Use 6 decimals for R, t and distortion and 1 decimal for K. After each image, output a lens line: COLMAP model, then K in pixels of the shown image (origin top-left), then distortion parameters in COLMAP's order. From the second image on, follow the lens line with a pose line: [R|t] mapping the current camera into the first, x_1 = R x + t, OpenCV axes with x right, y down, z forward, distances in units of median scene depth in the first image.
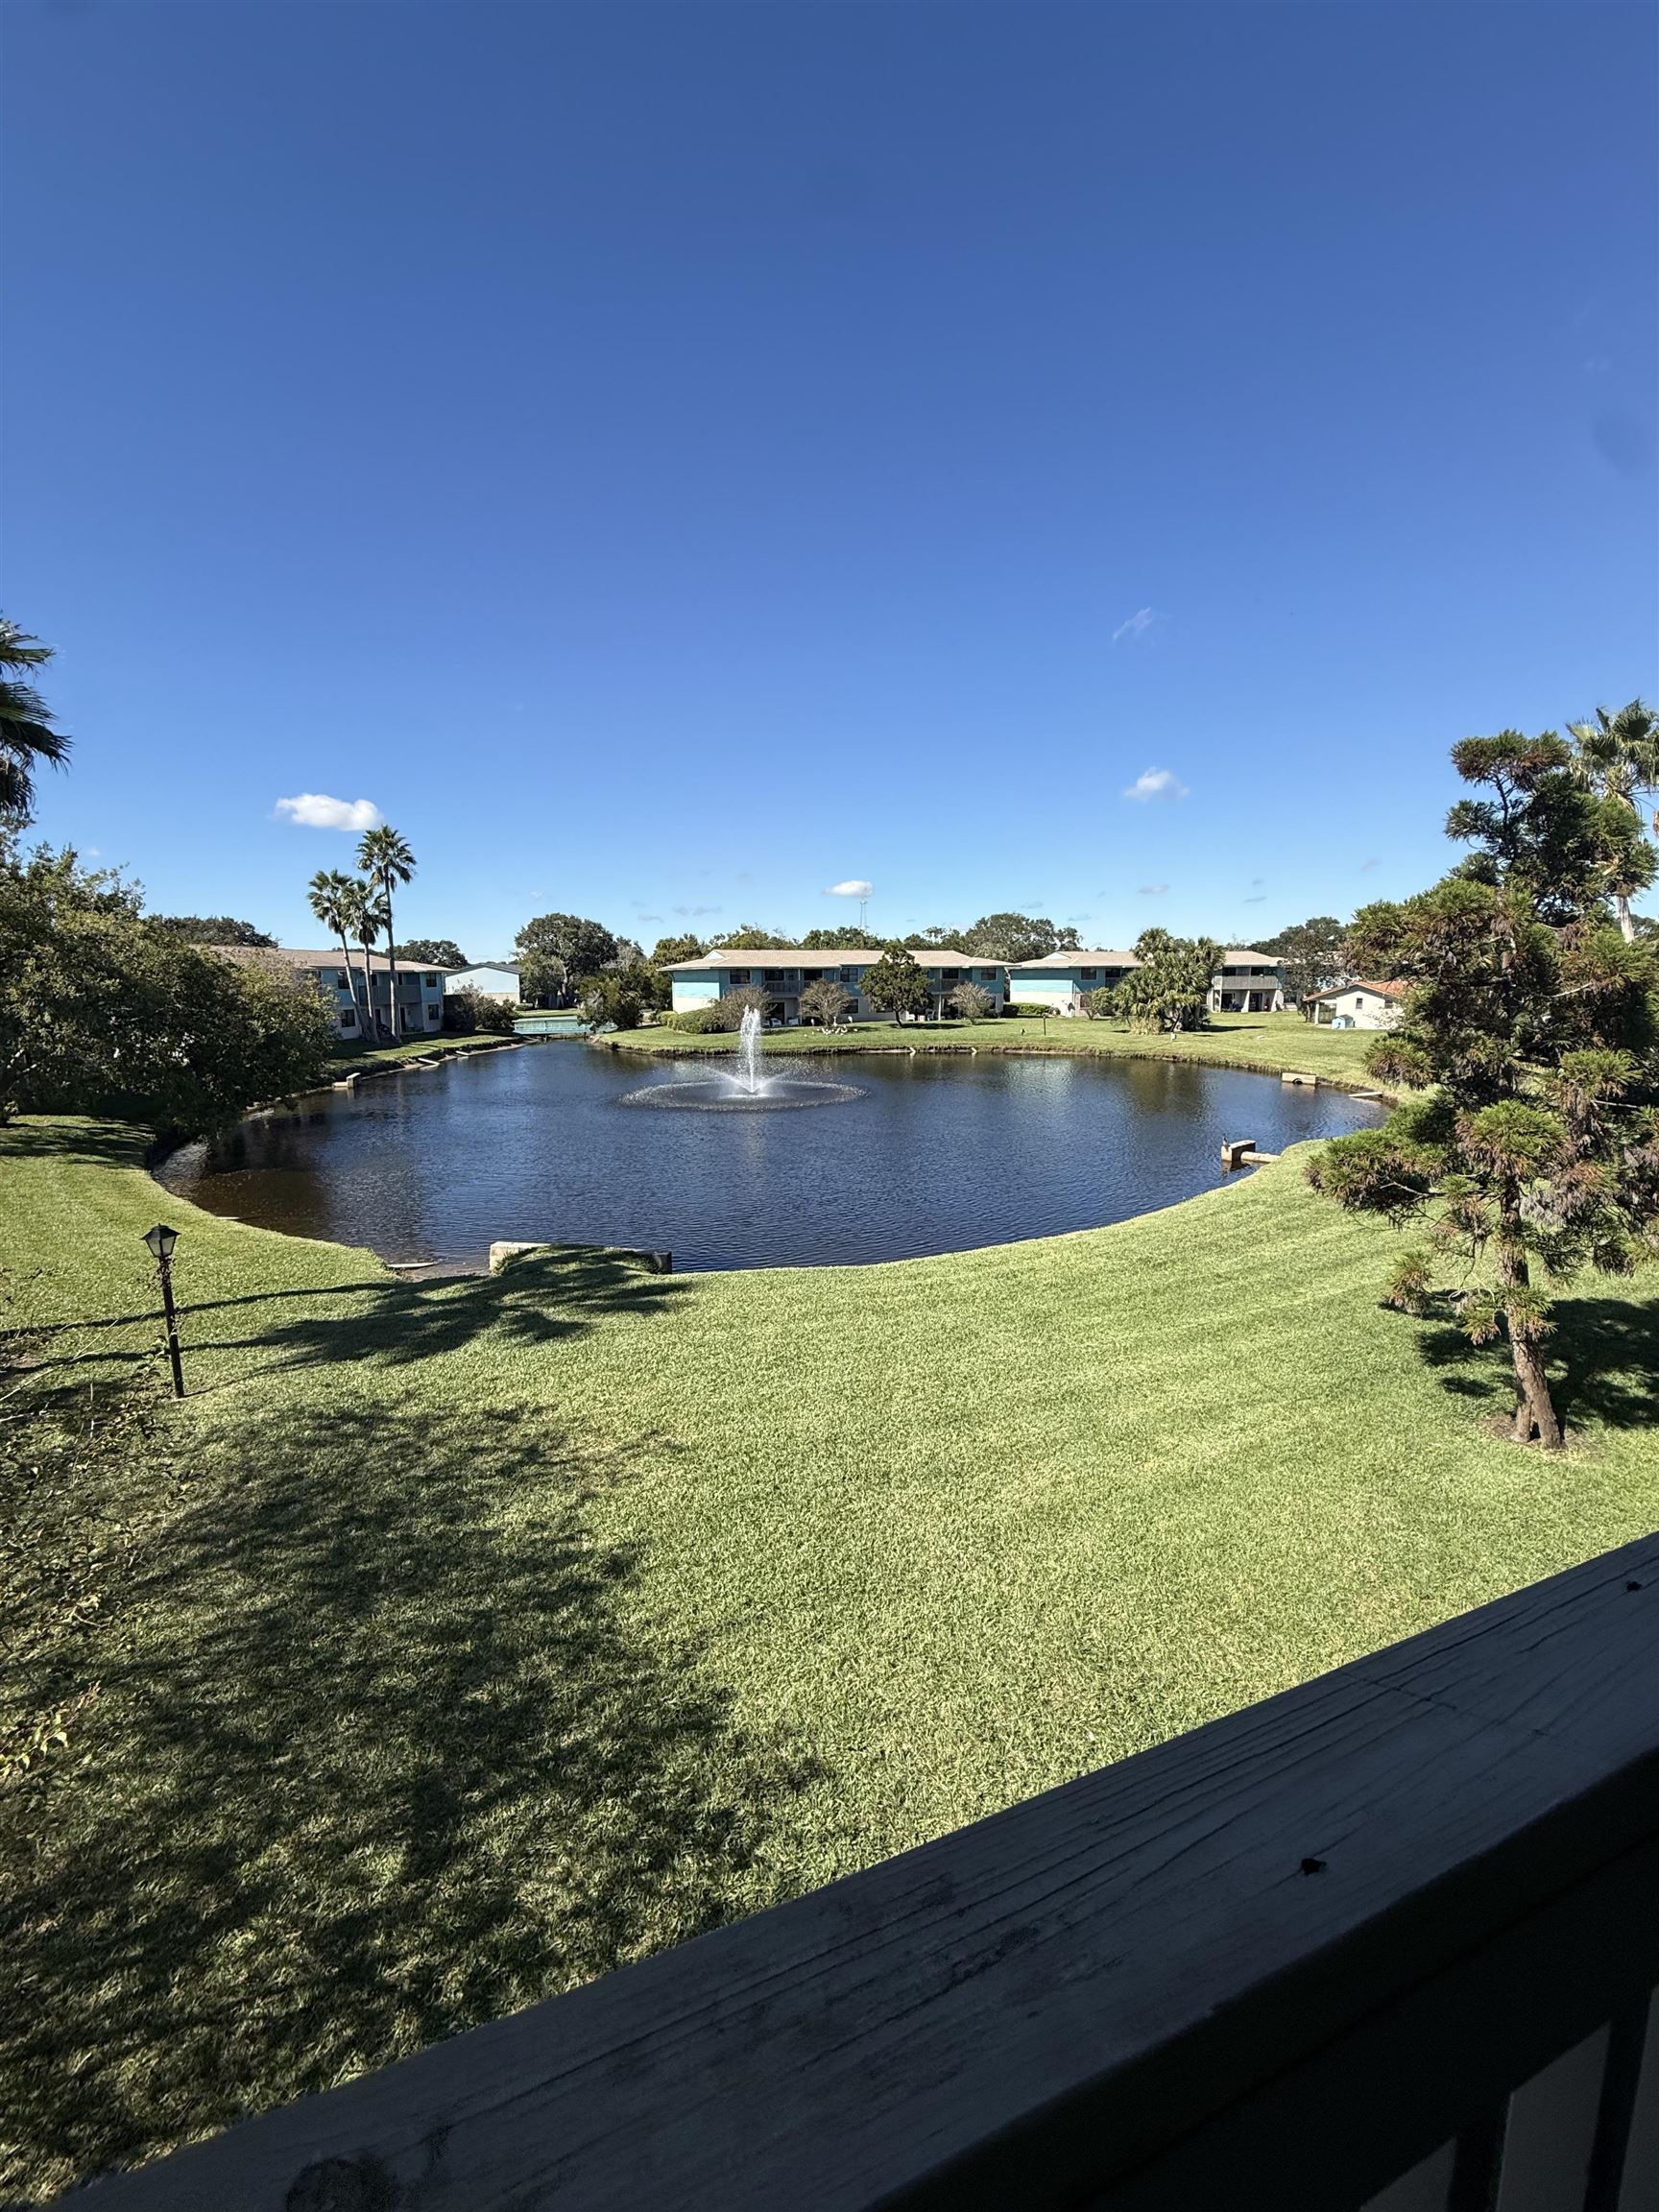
lens RADIAL K [[874.9, 0, 820.9], [0, 874.9, 1099.5], [0, 0, 1]] dist [-0.002410, 0.000361]
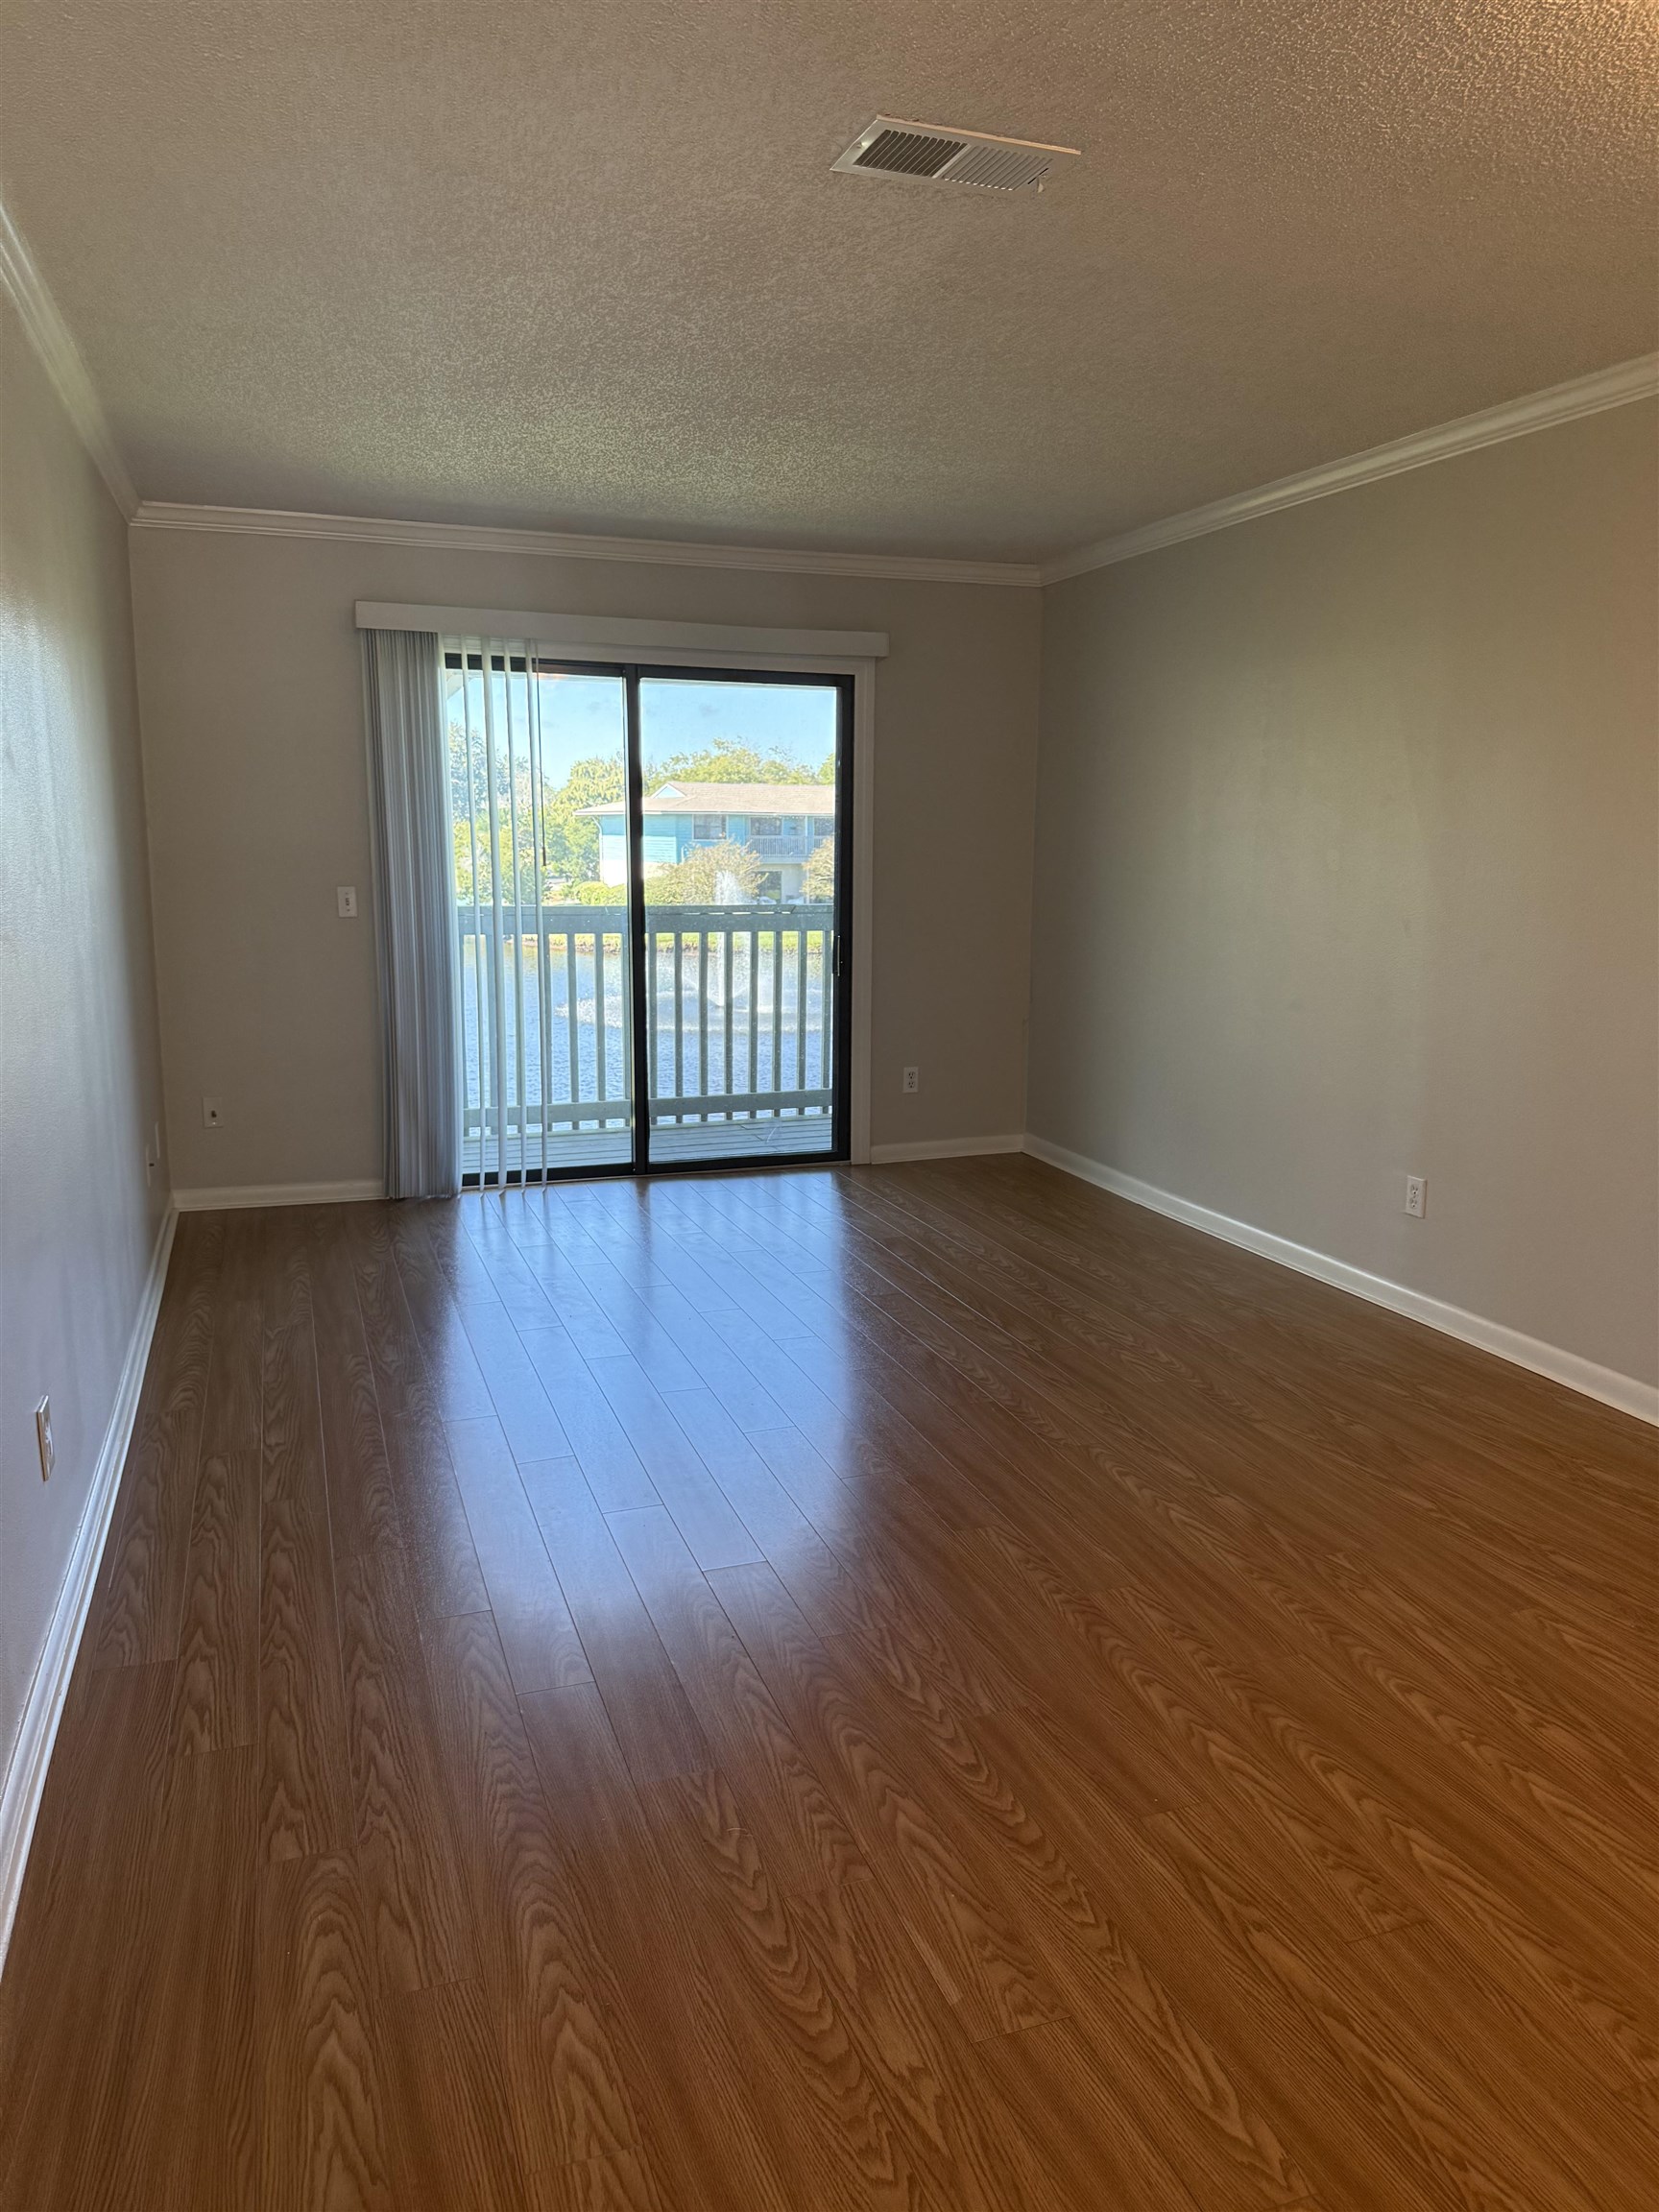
lens RADIAL K [[1555.3, 0, 834.5], [0, 1555.3, 1094.3], [0, 0, 1]] dist [0.025843, -0.036272]
pose [[0.999697, 0.018083, -0.016693, 0.058500], [-0.017608, 0.999447, 0.028198, 0.051424], [0.017194, -0.027895, 0.999463, -0.332625]]
